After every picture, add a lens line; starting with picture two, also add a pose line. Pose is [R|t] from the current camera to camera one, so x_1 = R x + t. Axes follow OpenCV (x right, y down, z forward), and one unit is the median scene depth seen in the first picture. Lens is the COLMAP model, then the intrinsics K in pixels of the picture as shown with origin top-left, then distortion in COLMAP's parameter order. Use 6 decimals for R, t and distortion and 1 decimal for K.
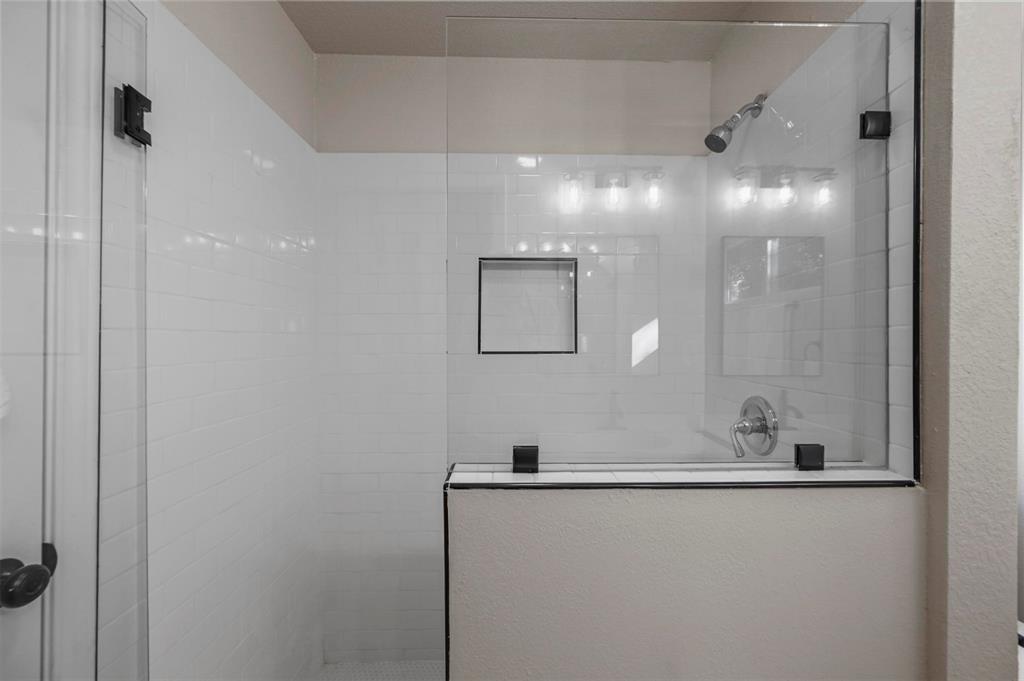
lens RADIAL K [[404.0, 0, 515.8], [0, 404.0, 339.9], [0, 0, 1]] dist [-0.000326, -0.000299]
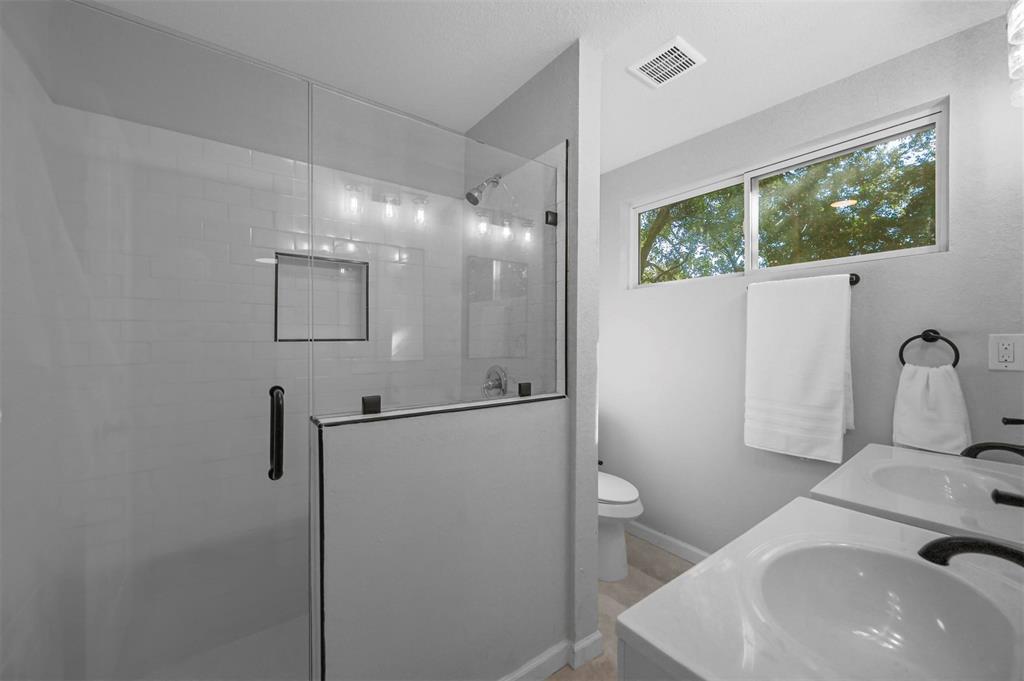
lens RADIAL K [[404.0, 0, 515.8], [0, 404.0, 339.9], [0, 0, 1]] dist [-0.000326, -0.000299]
pose [[0.808537, -0.002287, 0.588441, -0.206979], [-0.000286, 0.999991, 0.004279, 0.025729], [-0.588446, -0.003628, 0.808528, -0.248187]]
